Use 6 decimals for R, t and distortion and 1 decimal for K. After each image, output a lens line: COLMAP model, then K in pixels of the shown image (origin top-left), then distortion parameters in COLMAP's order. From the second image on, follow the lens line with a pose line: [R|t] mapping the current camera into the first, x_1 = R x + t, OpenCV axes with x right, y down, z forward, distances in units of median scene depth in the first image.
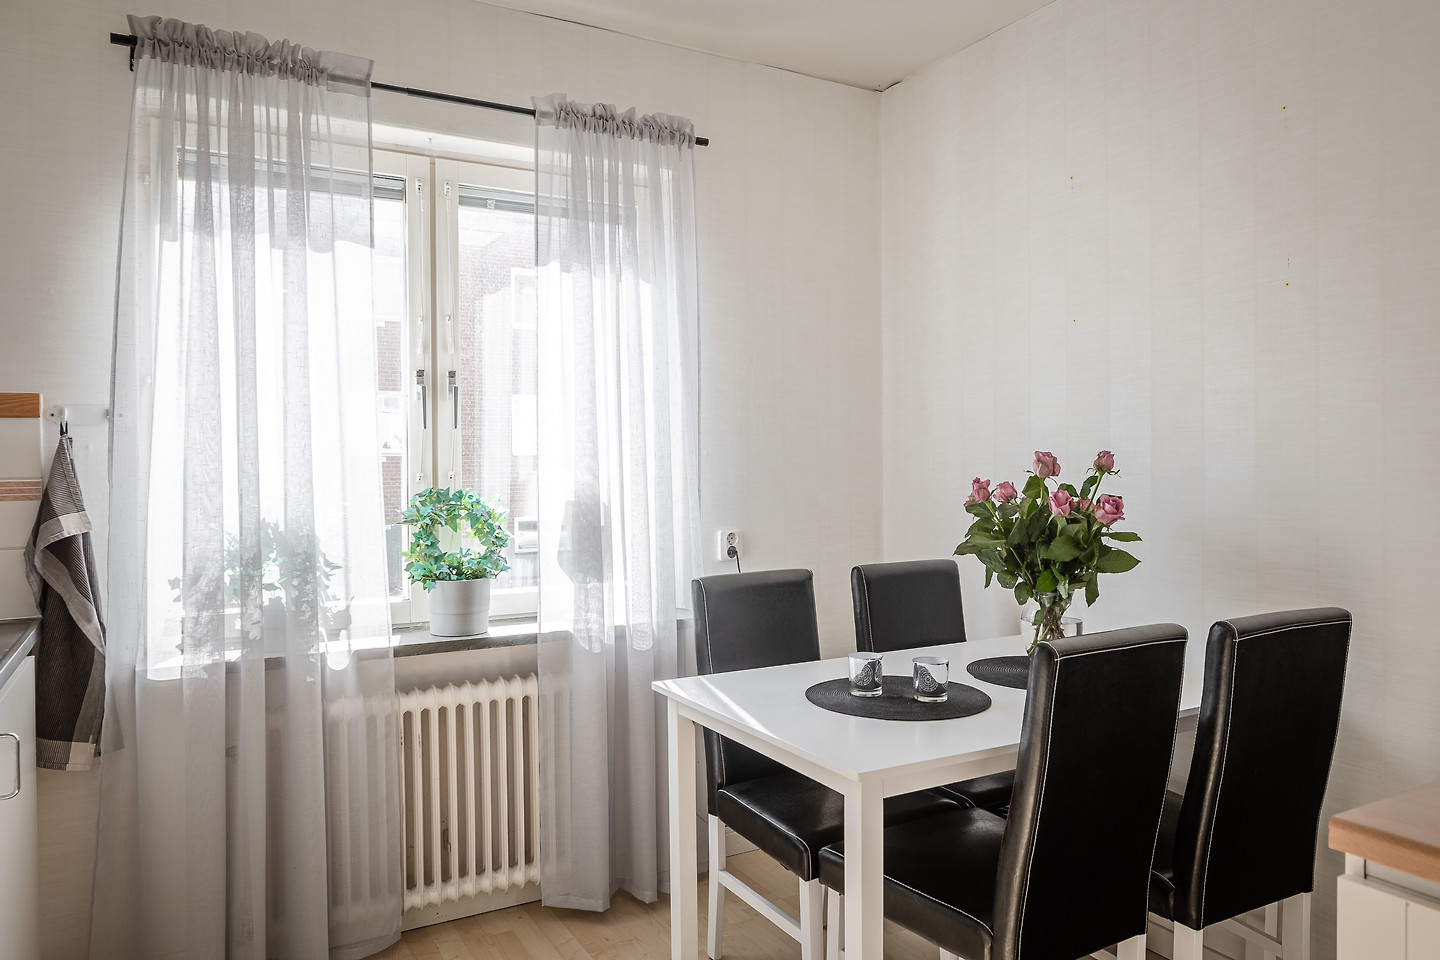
lens RADIAL K [[982.6, 0, 718.2], [0, 982.6, 479.9], [0, 0, 1]] dist [0.001372, 0.009365]
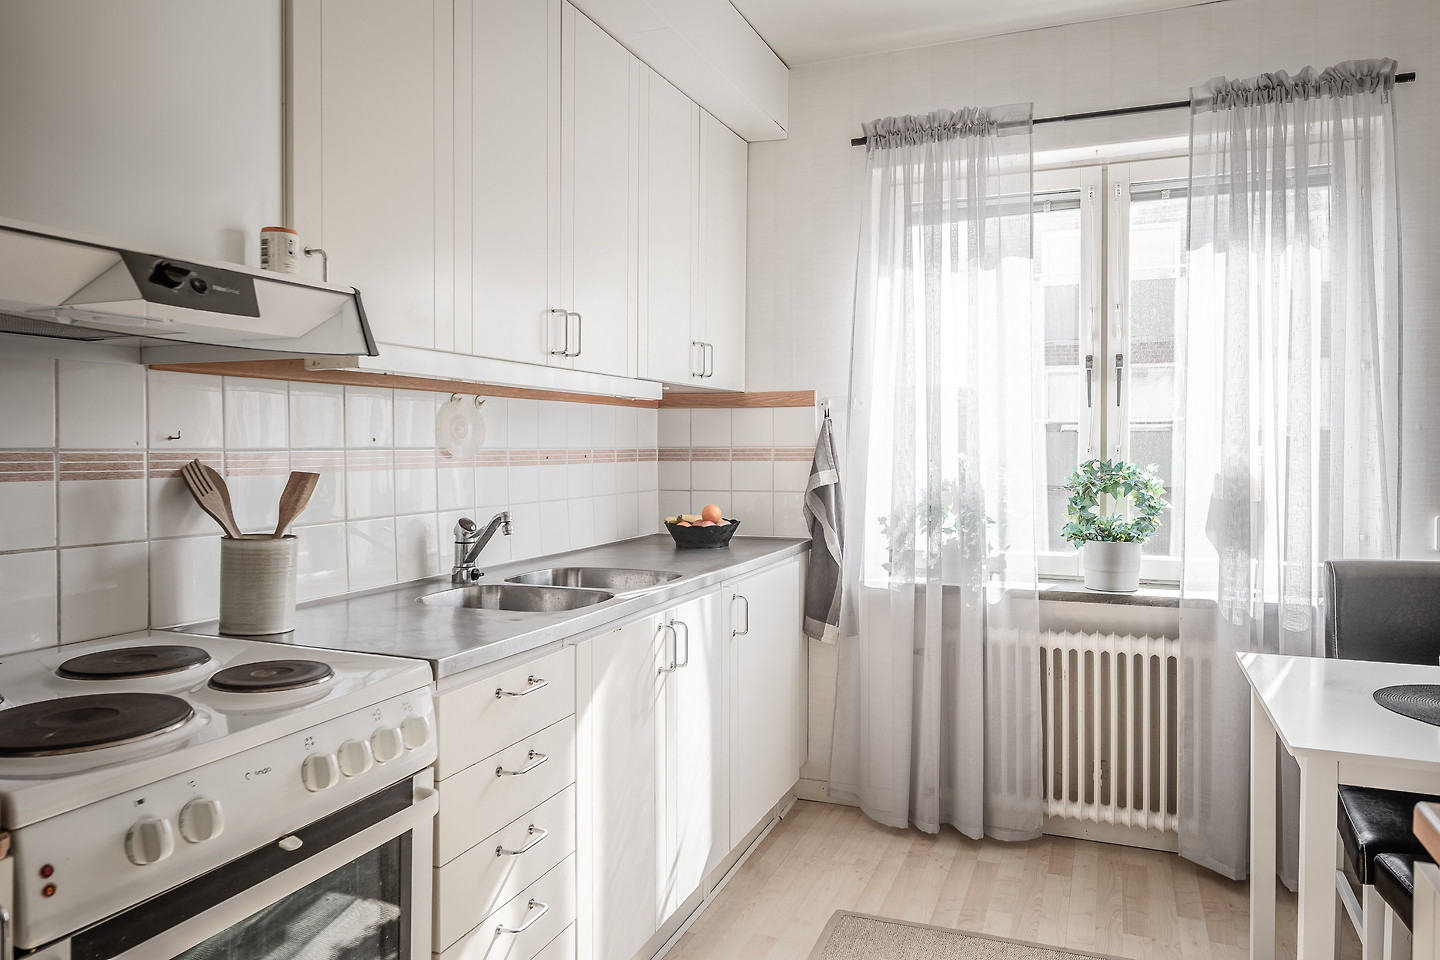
lens RADIAL K [[982.6, 0, 720.1], [0, 982.6, 472.2], [0, 0, 1]] dist [0.001372, 0.009365]
pose [[0.634292, 0.031438, -0.772454, 0.327083], [-0.017272, 0.999500, 0.026495, 0.000549], [0.772901, -0.003463, 0.634517, -0.055966]]
